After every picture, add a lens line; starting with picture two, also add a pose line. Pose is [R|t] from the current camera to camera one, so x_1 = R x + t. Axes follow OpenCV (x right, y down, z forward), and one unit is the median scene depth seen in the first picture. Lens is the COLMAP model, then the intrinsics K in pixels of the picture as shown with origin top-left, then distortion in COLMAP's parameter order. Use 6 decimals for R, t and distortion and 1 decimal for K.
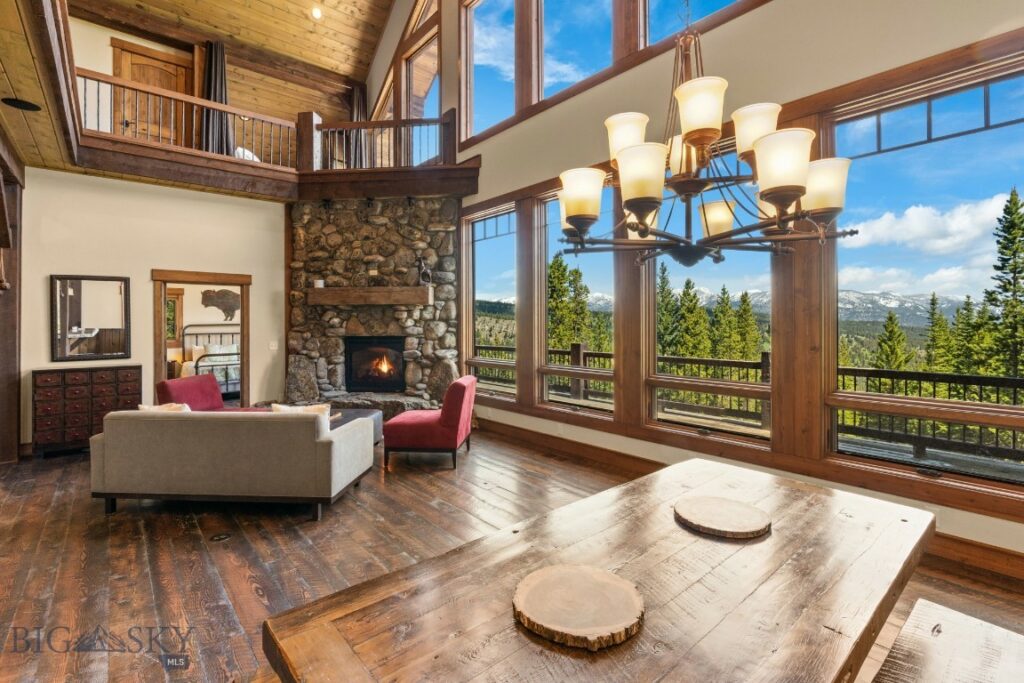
lens RADIAL K [[470.3, 0, 516.2], [0, 470.3, 317.3], [0, 0, 1]] dist [-0.000491, -0.000156]
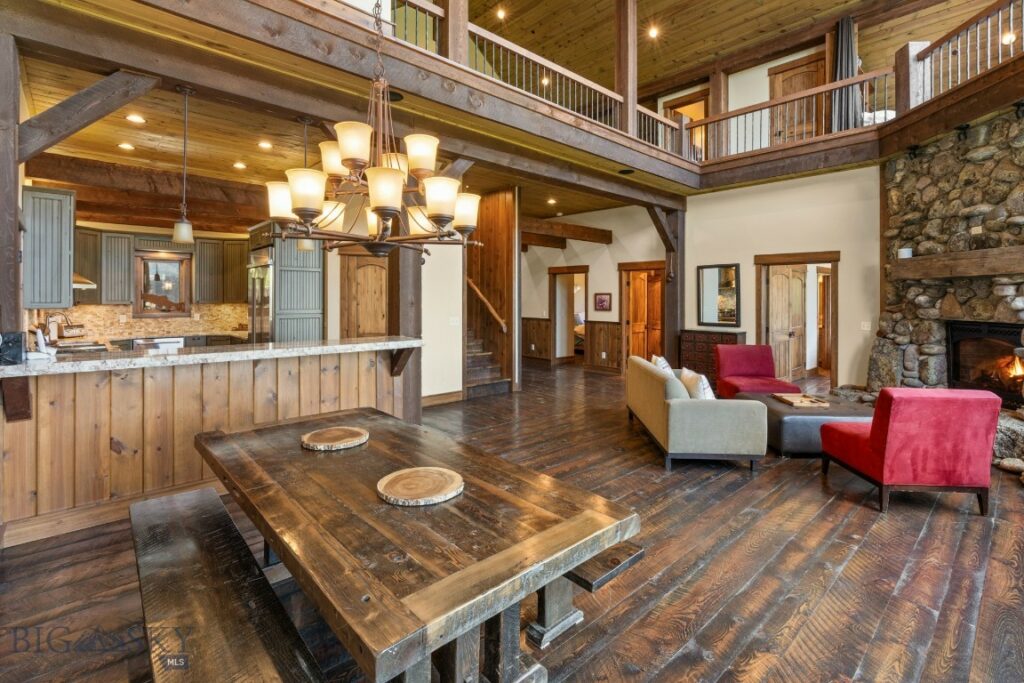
lens RADIAL K [[473.7, 0, 512.3], [0, 473.7, 295.3], [0, 0, 1]] dist [-0.002688, -0.000278]
pose [[0.027673, -0.000334, -0.999617, 0.377232], [0.003101, 0.999995, -0.000249, -0.000600], [0.999612, -0.003093, 0.027674, 0.295160]]
